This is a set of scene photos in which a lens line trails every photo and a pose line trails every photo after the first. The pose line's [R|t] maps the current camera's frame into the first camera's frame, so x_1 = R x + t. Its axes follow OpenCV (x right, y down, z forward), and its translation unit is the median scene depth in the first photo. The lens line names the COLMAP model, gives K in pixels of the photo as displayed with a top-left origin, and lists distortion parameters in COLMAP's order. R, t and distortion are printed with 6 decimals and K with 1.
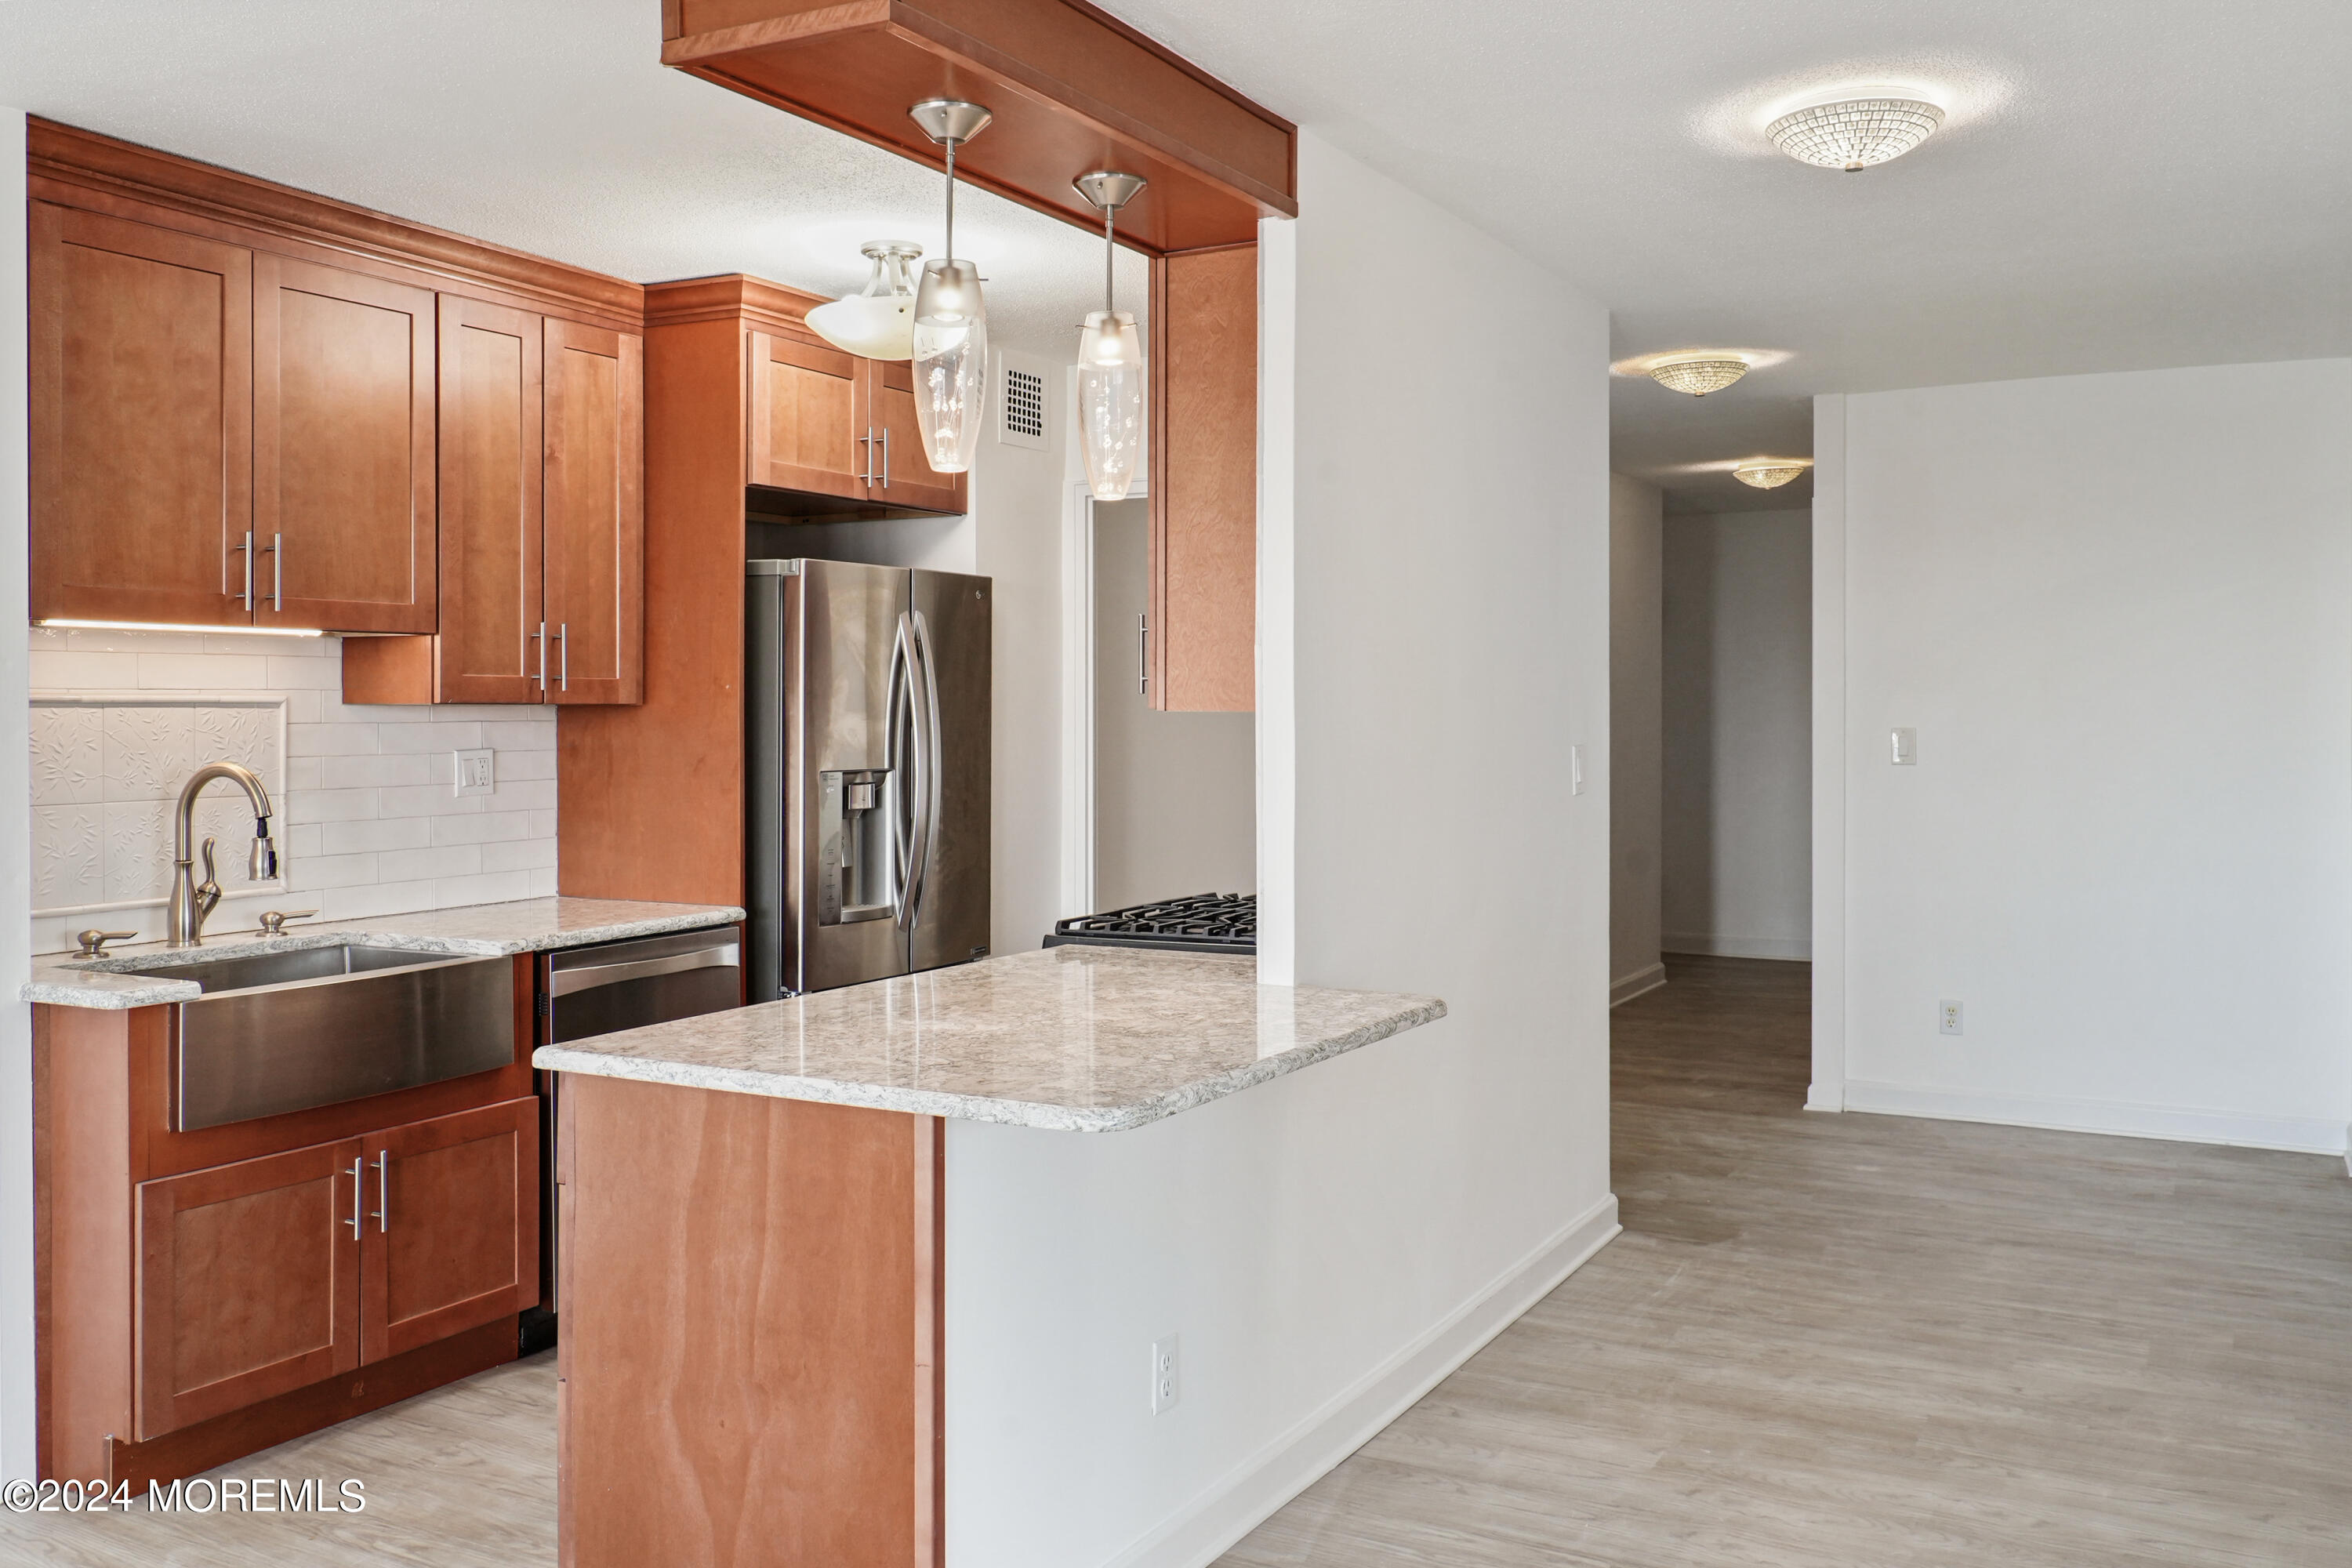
lens RADIAL K [[1999.0, 0, 1180.0], [0, 1999.0, 721.9], [0, 0, 1]] dist [0.002184, -0.003150]
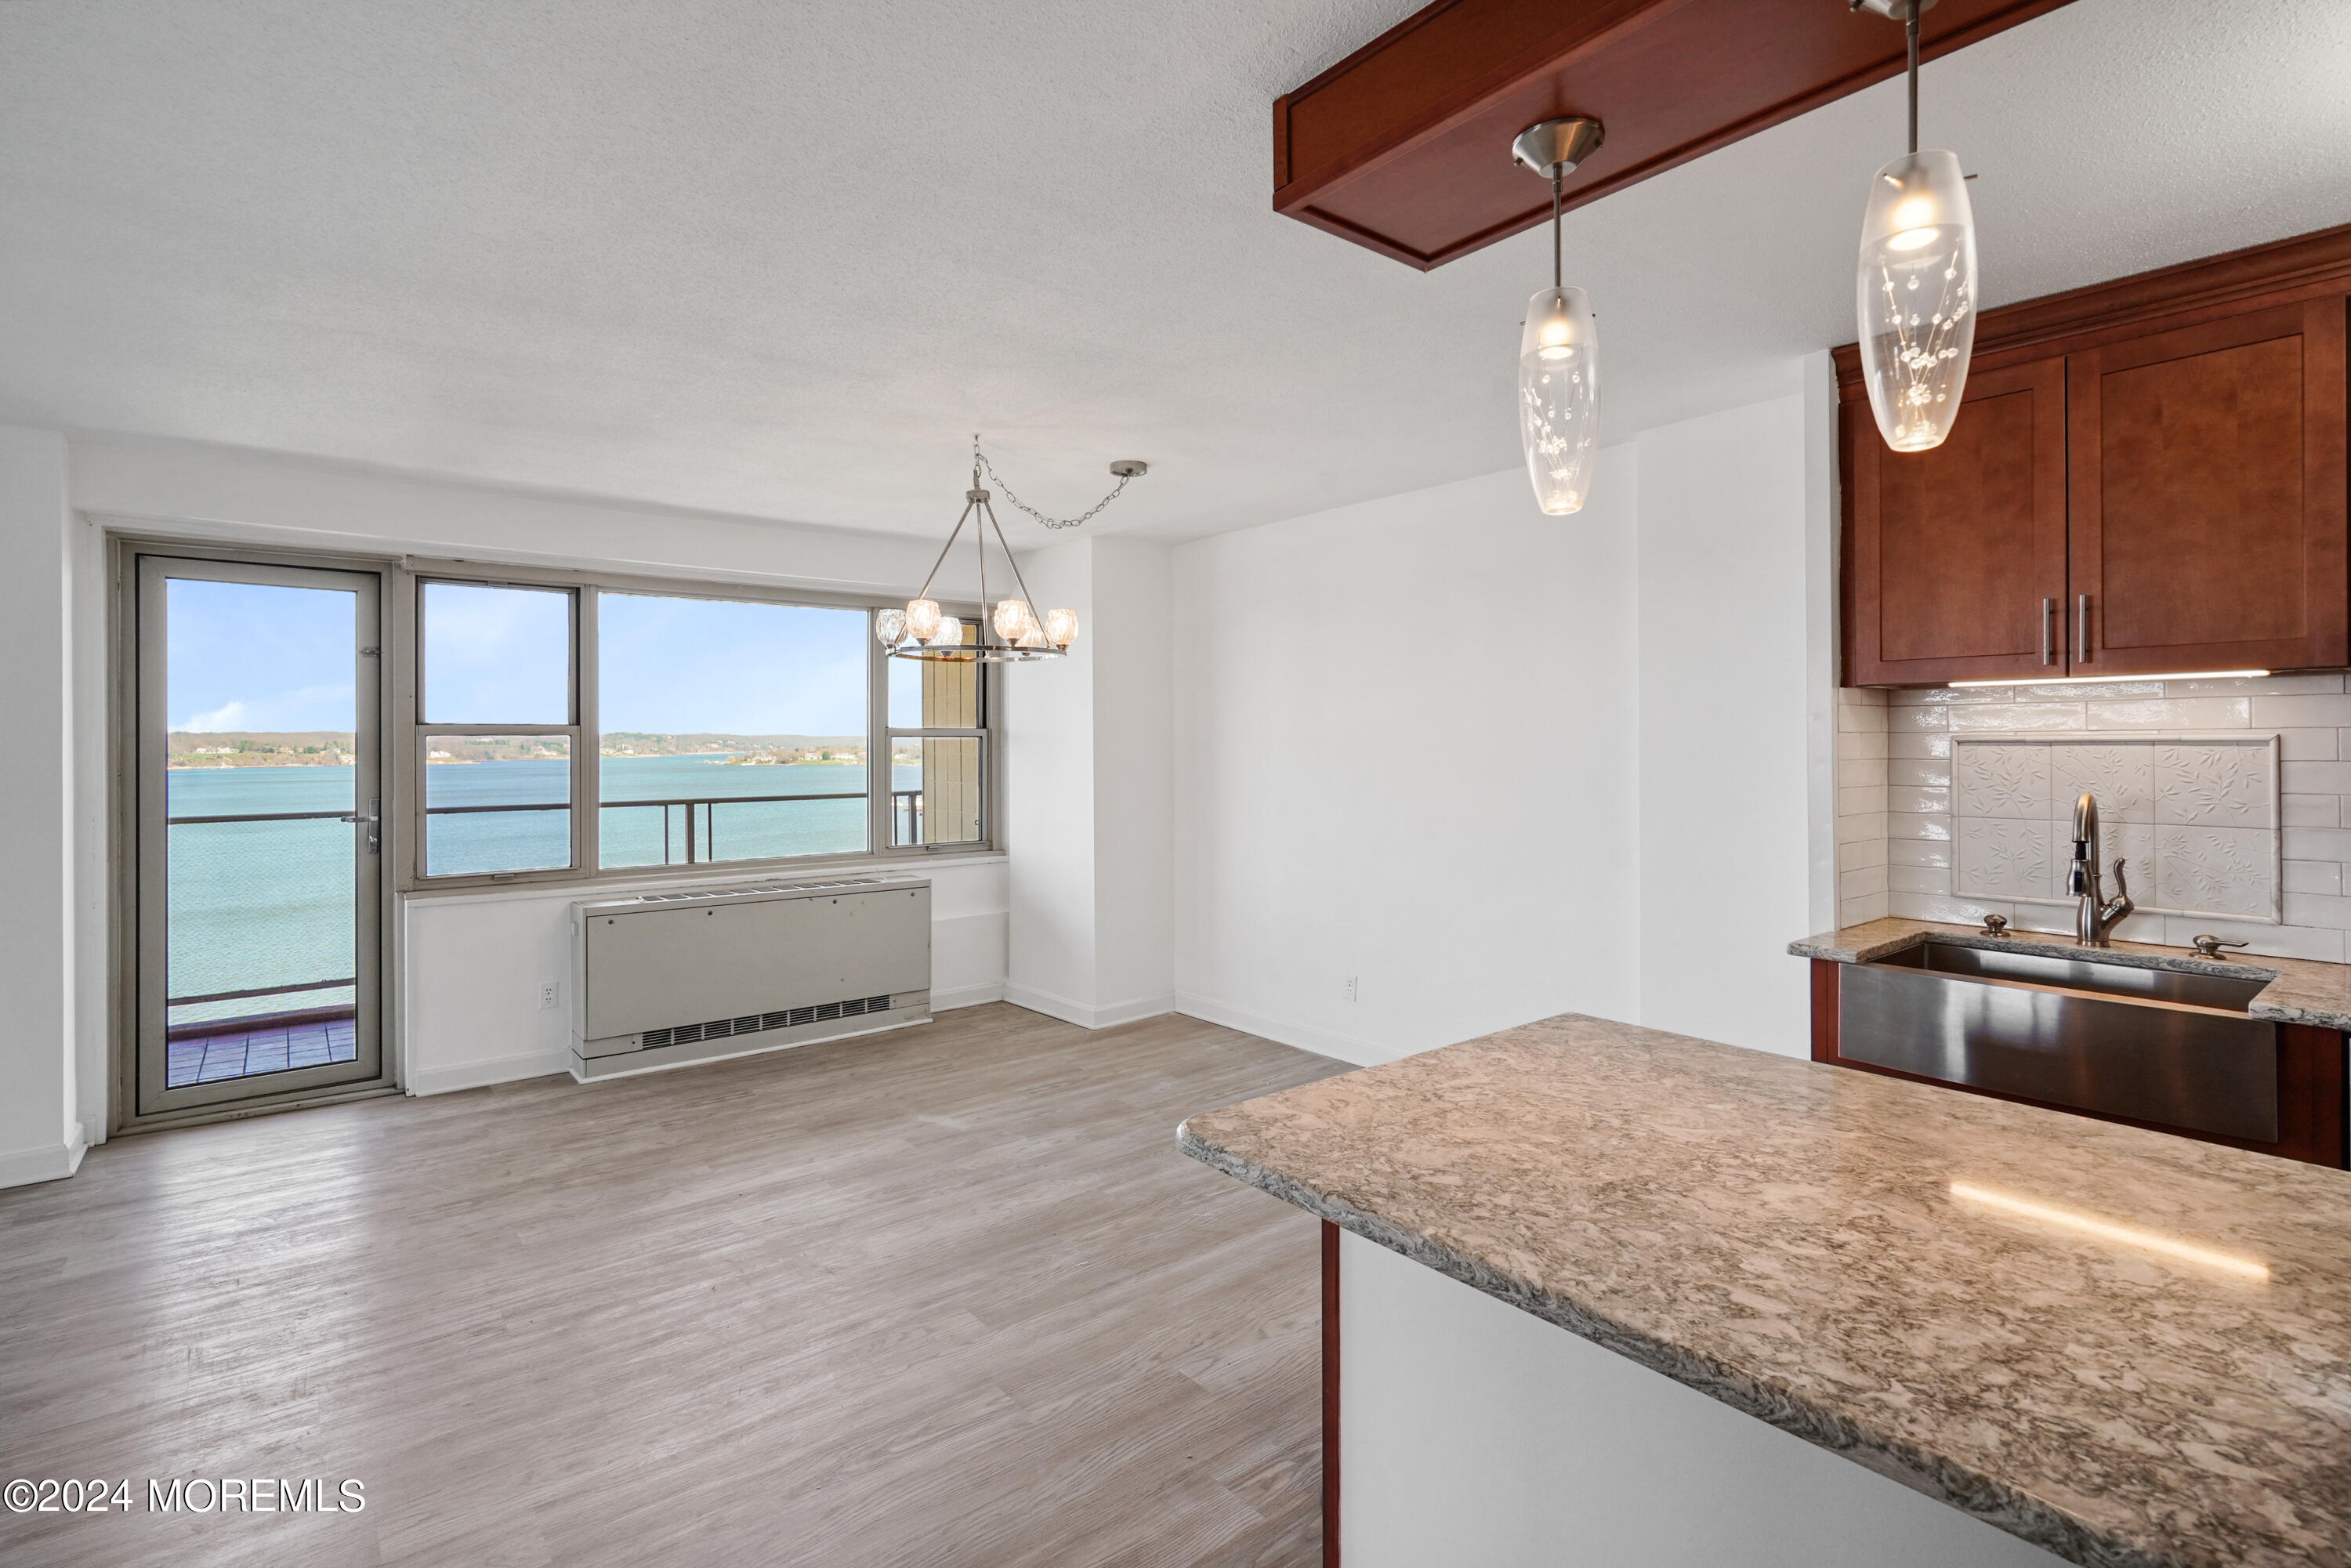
lens RADIAL K [[1112.3, 0, 1185.4], [0, 1112.3, 742.3], [0, 0, 1]] dist [-0.000913, 0.000466]
pose [[-0.375651, 0.002008, -0.926759, 0.281704], [-0.001210, 0.999996, 0.002658, -0.009205], [0.926760, 0.002120, -0.375647, 0.653793]]
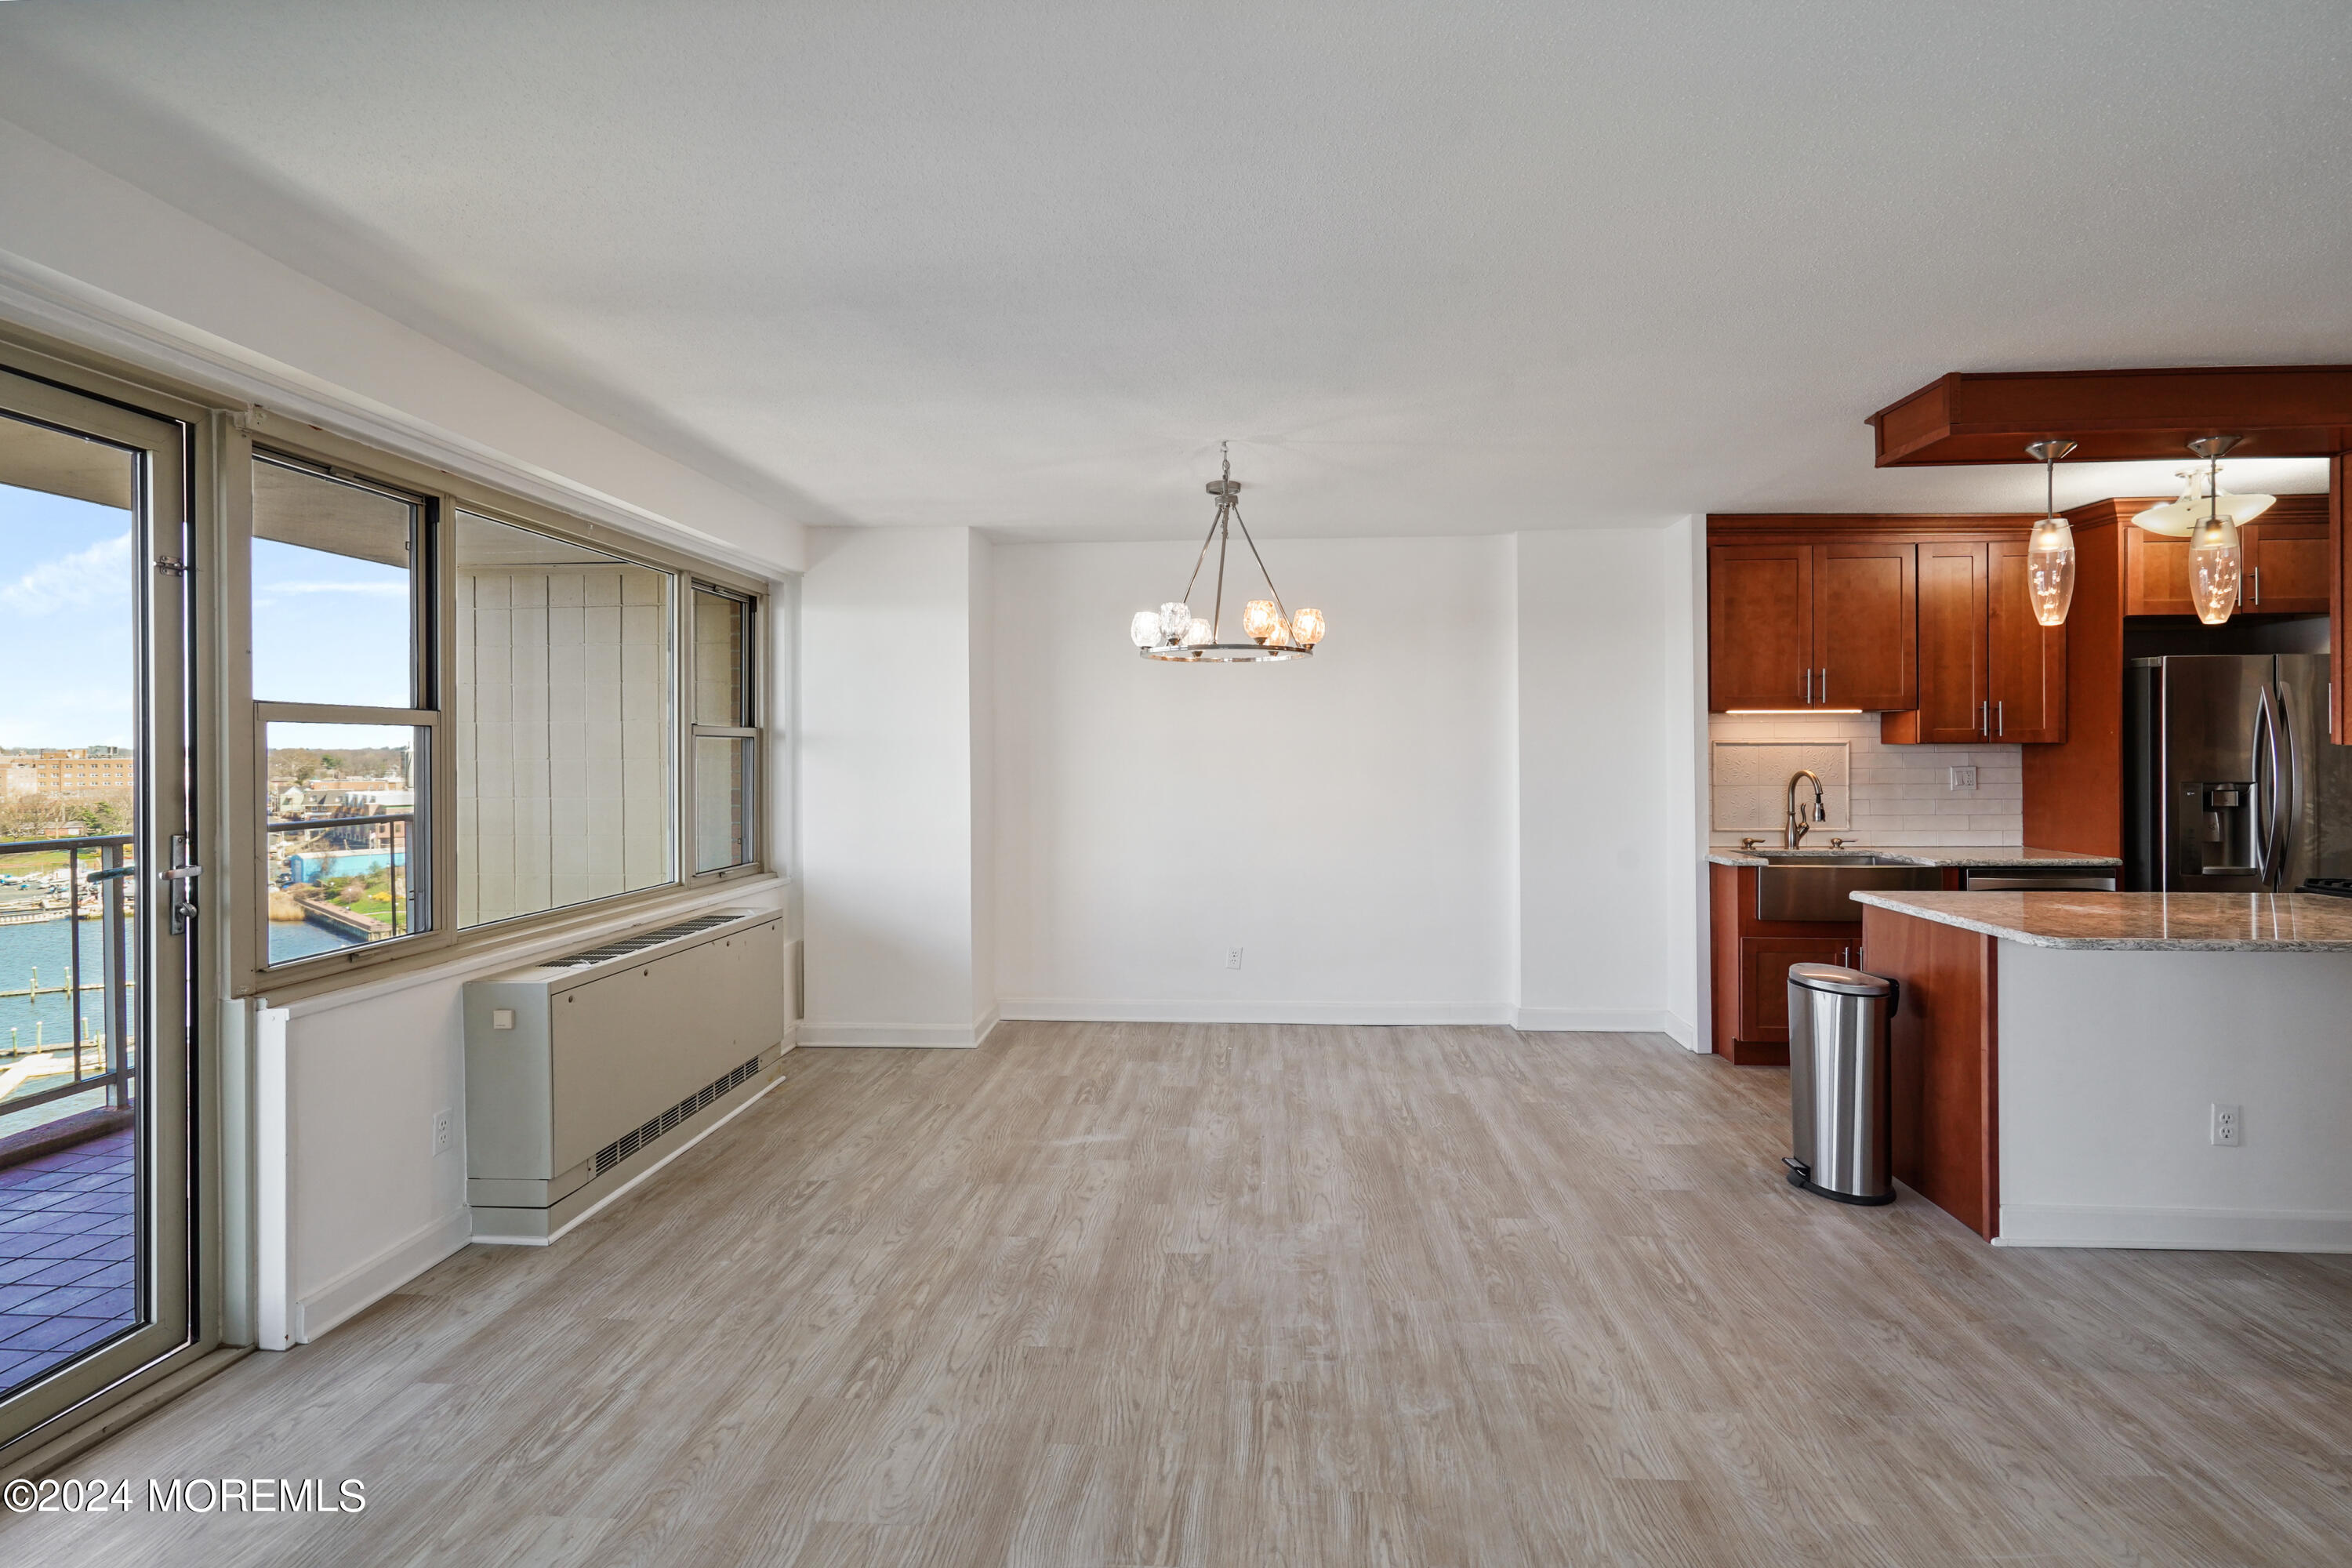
lens RADIAL K [[1128.8, 0, 1185.8], [0, 1128.8, 751.5], [0, 0, 1]] dist [-0.001338, 0.000350]
pose [[0.420243, -0.000980, -0.907411, 0.341957], [-0.002330, 0.999995, -0.002159, 0.003367], [0.907409, 0.003022, 0.420238, -0.159586]]
